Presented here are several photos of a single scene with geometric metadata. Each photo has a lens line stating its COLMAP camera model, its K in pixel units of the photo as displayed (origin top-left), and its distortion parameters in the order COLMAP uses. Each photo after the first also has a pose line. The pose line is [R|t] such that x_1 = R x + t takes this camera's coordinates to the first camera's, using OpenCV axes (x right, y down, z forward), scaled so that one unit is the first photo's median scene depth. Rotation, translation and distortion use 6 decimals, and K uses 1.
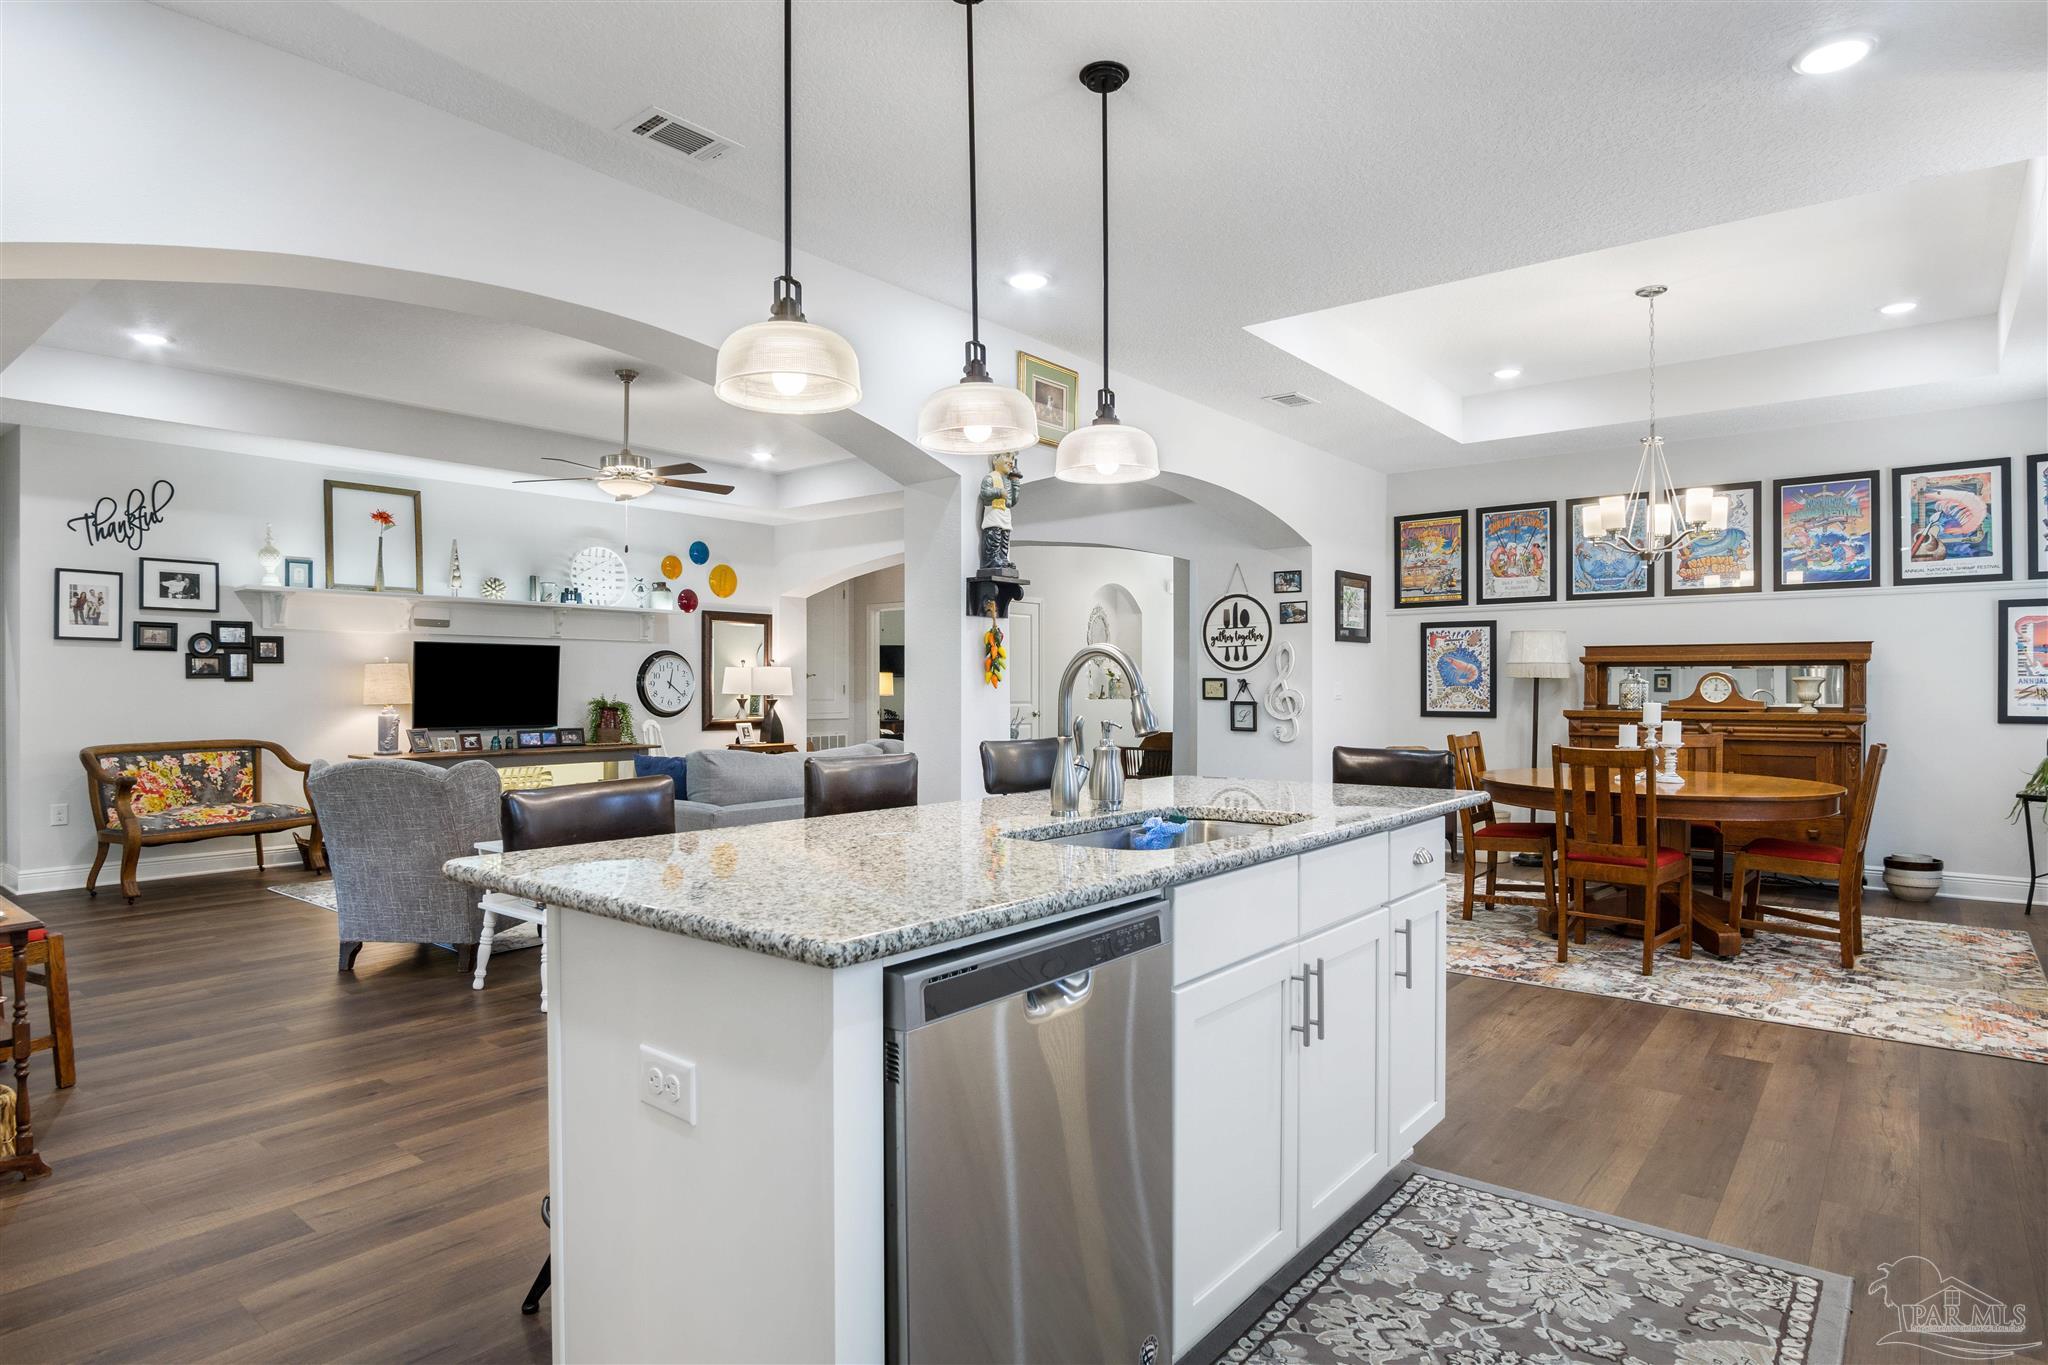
lens RADIAL K [[1115.8, 0, 1019.9], [0, 1115.8, 696.3], [0, 0, 1]] dist [-0.039280, 0.009948]
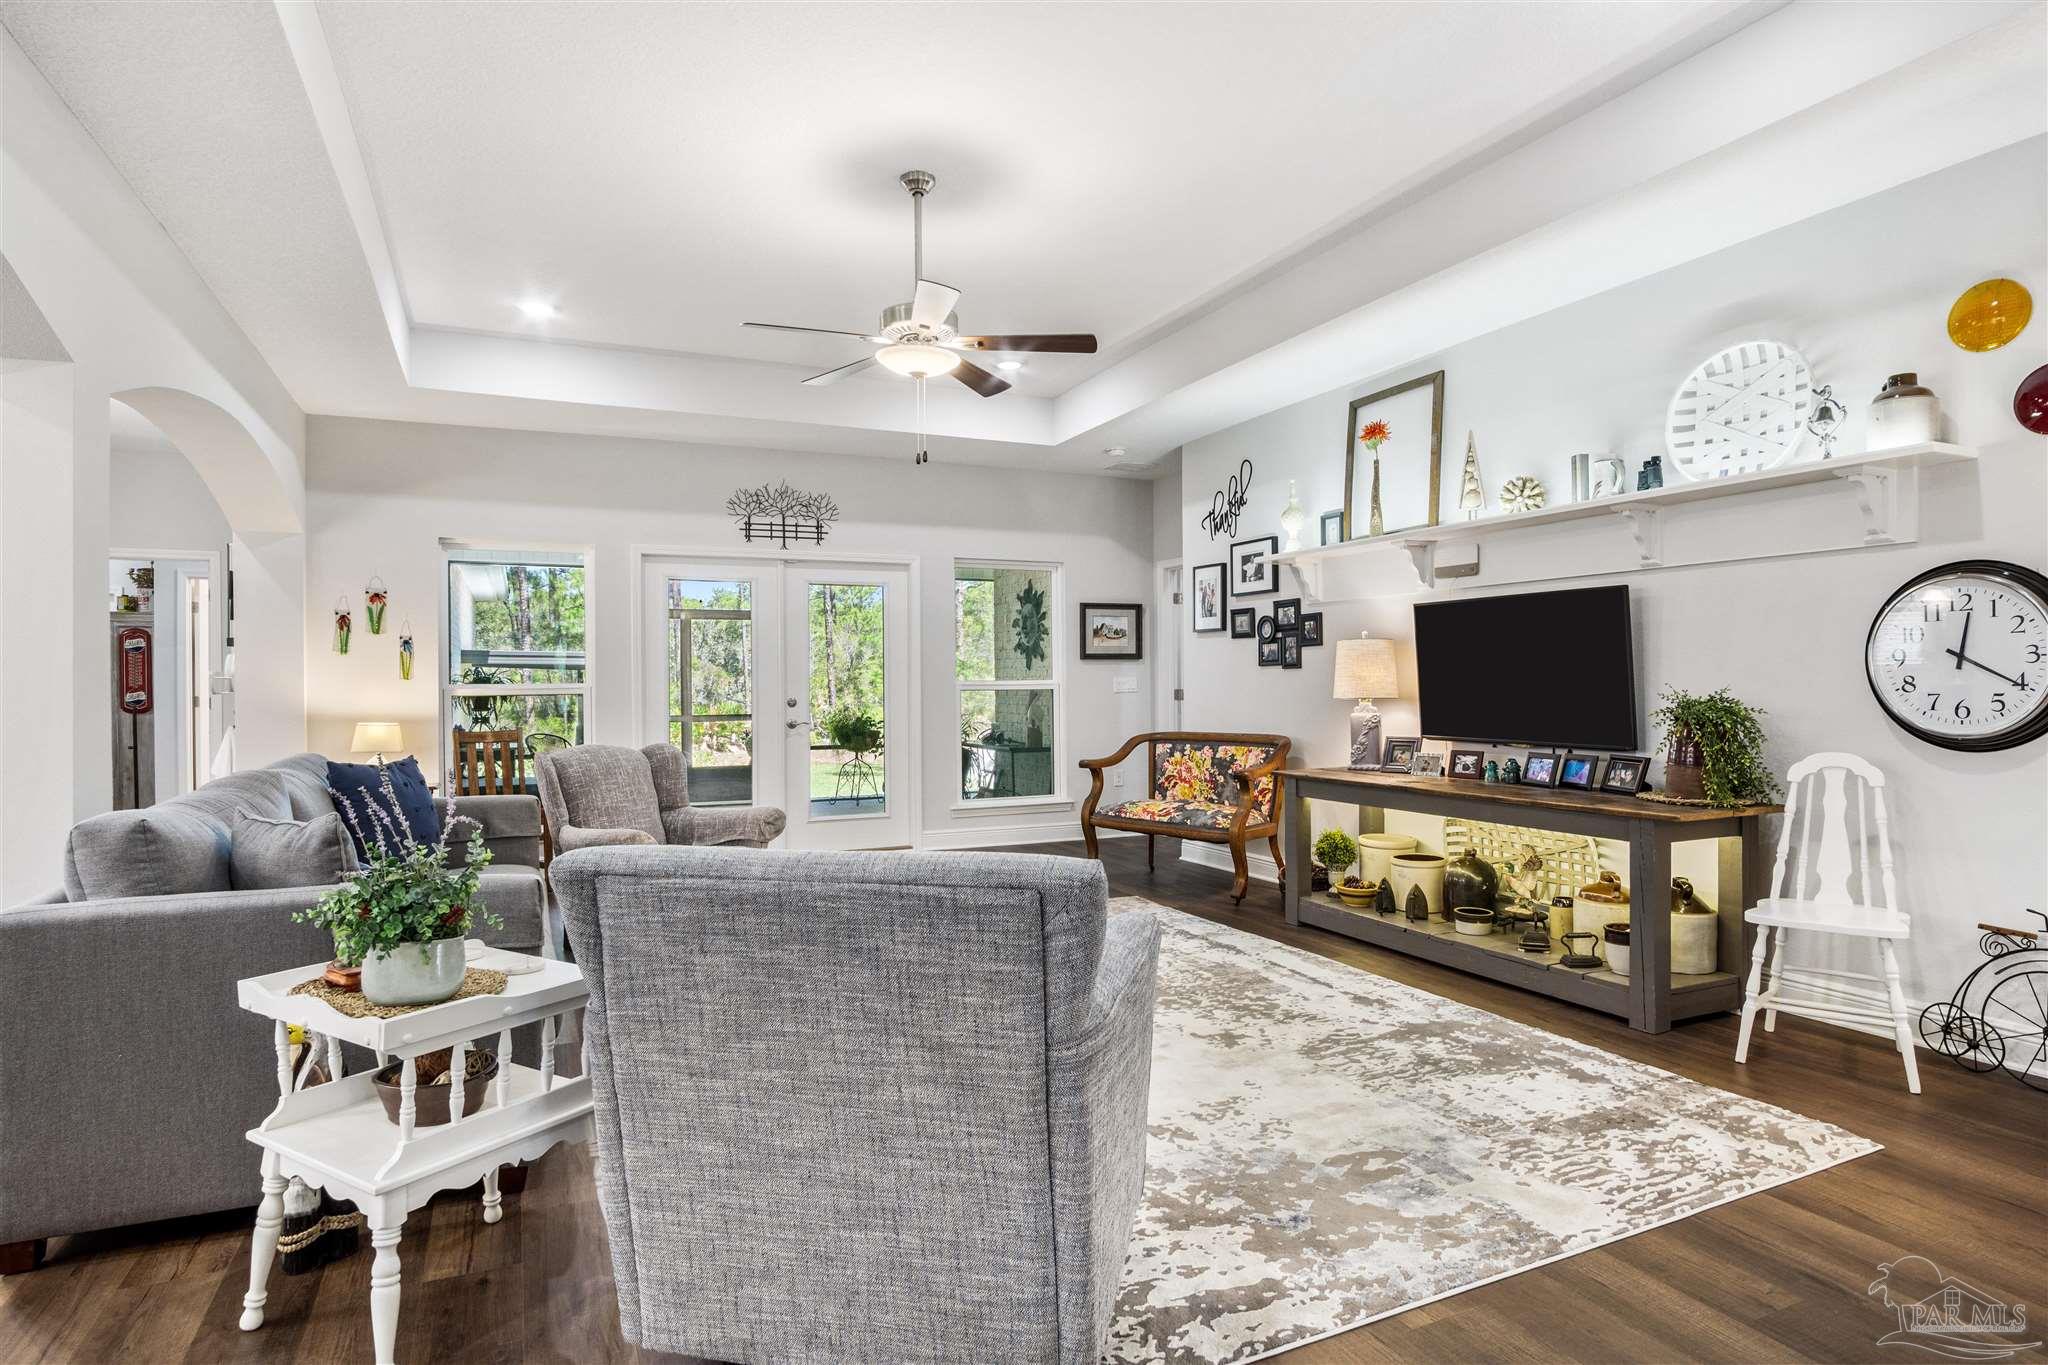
lens RADIAL K [[1115.8, 0, 1030.8], [0, 1115.8, 680.6], [0, 0, 1]] dist [-0.039280, 0.009948]
pose [[-0.443740, 0.004641, -0.896143, 0.163547], [0.003586, 0.999988, 0.003404, -0.007767], [0.896148, -0.001703, -0.443751, 1.205184]]
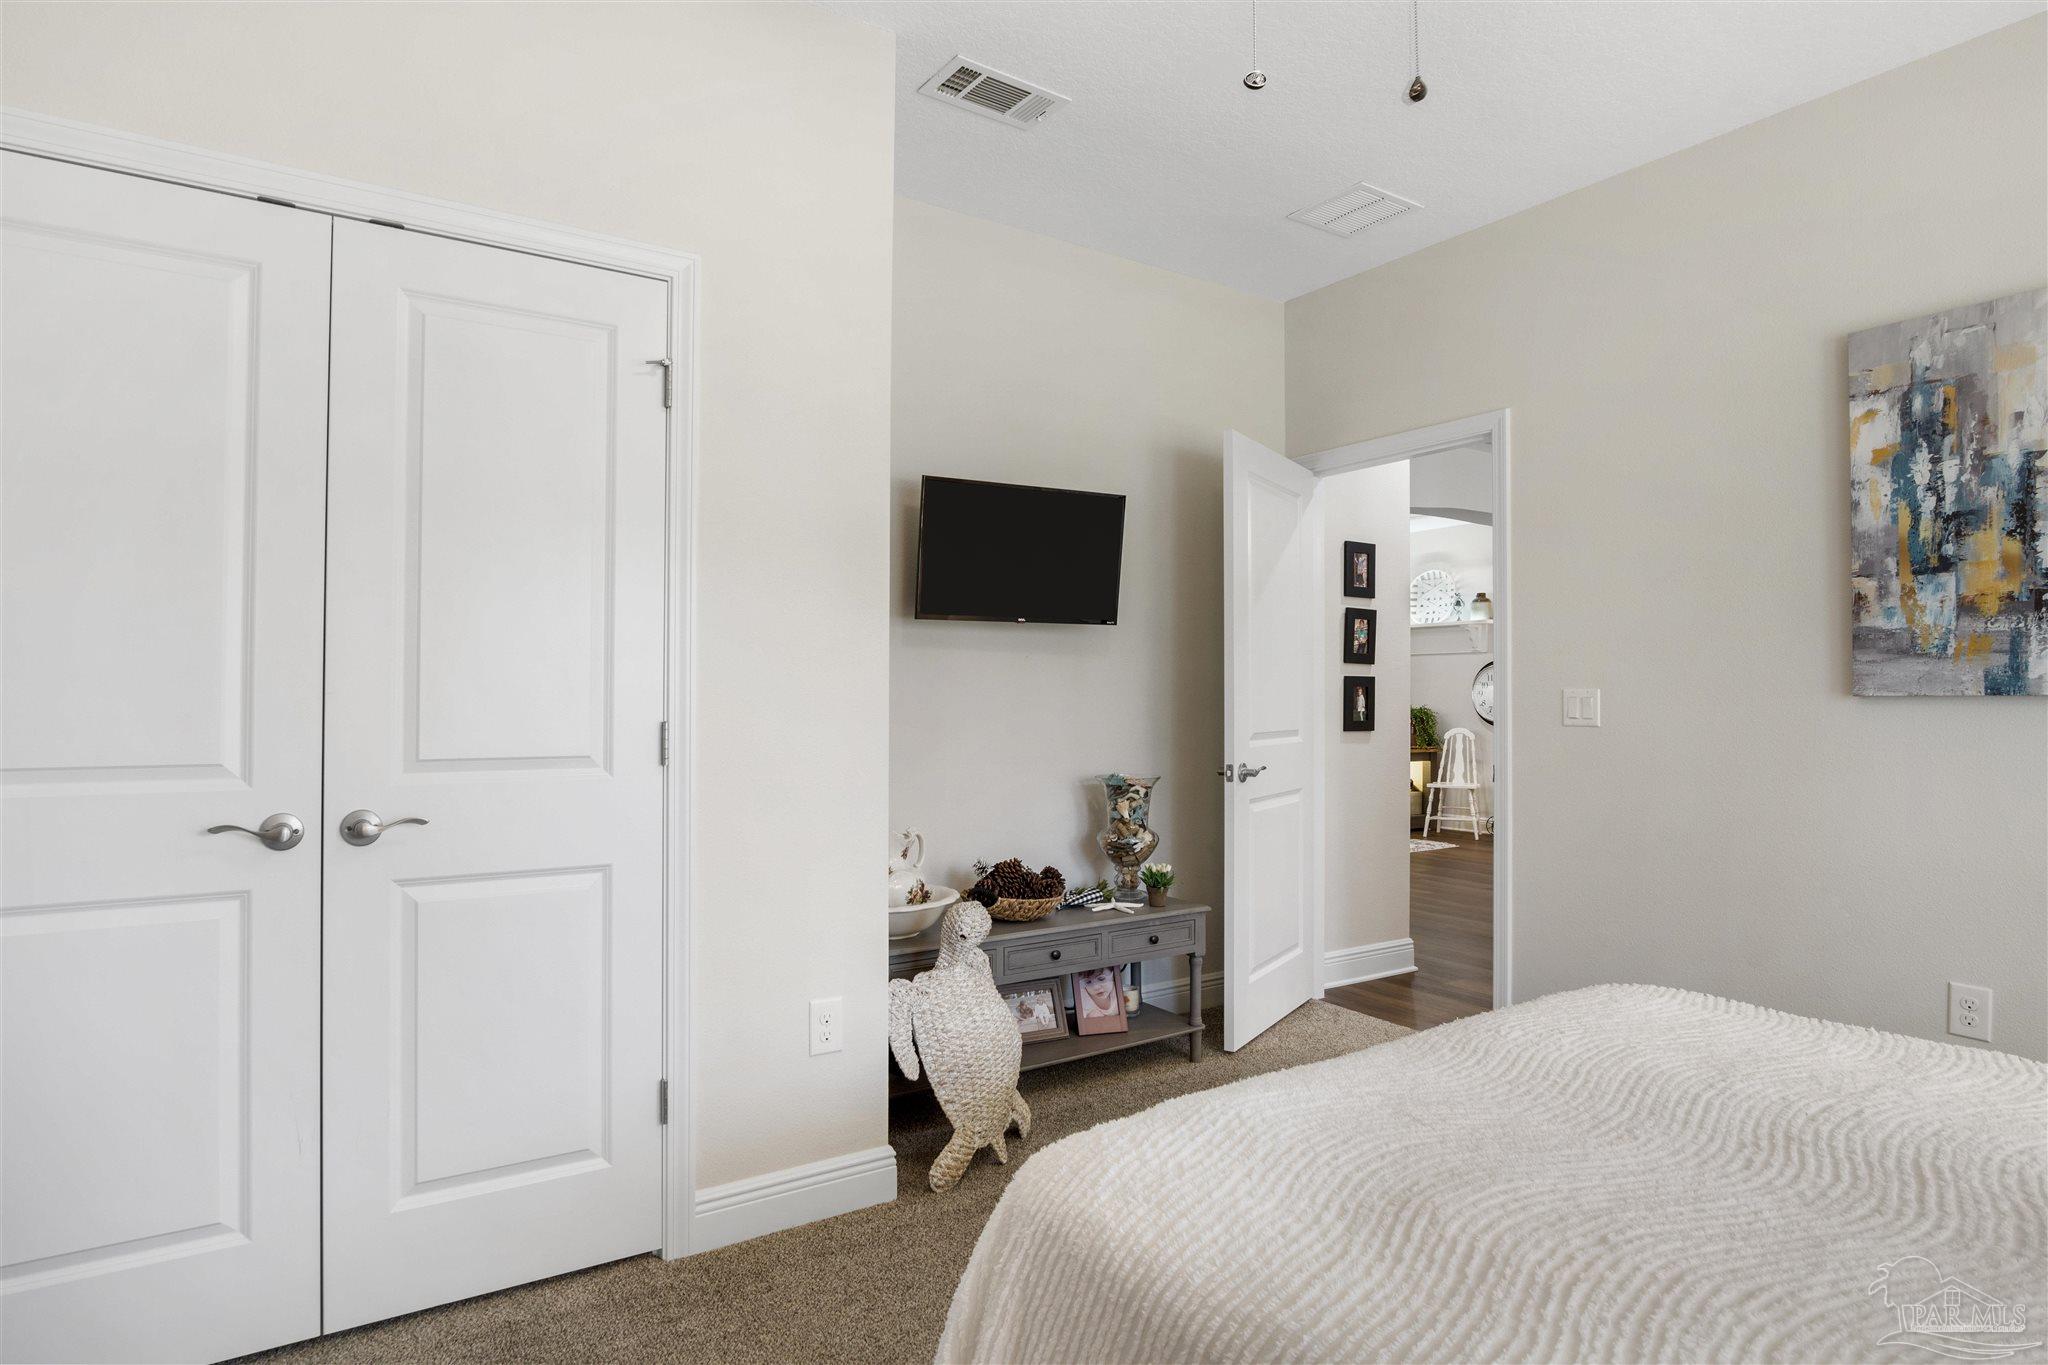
lens RADIAL K [[1115.8, 0, 1027.0], [0, 1115.8, 684.0], [0, 0, 1]] dist [-0.039280, 0.009948]
pose [[-0.312620, -0.003786, -0.949871, 1.026247], [-0.003798, 0.999989, -0.002736, -0.021014], [0.949871, 0.002752, -0.312631, 1.230736]]
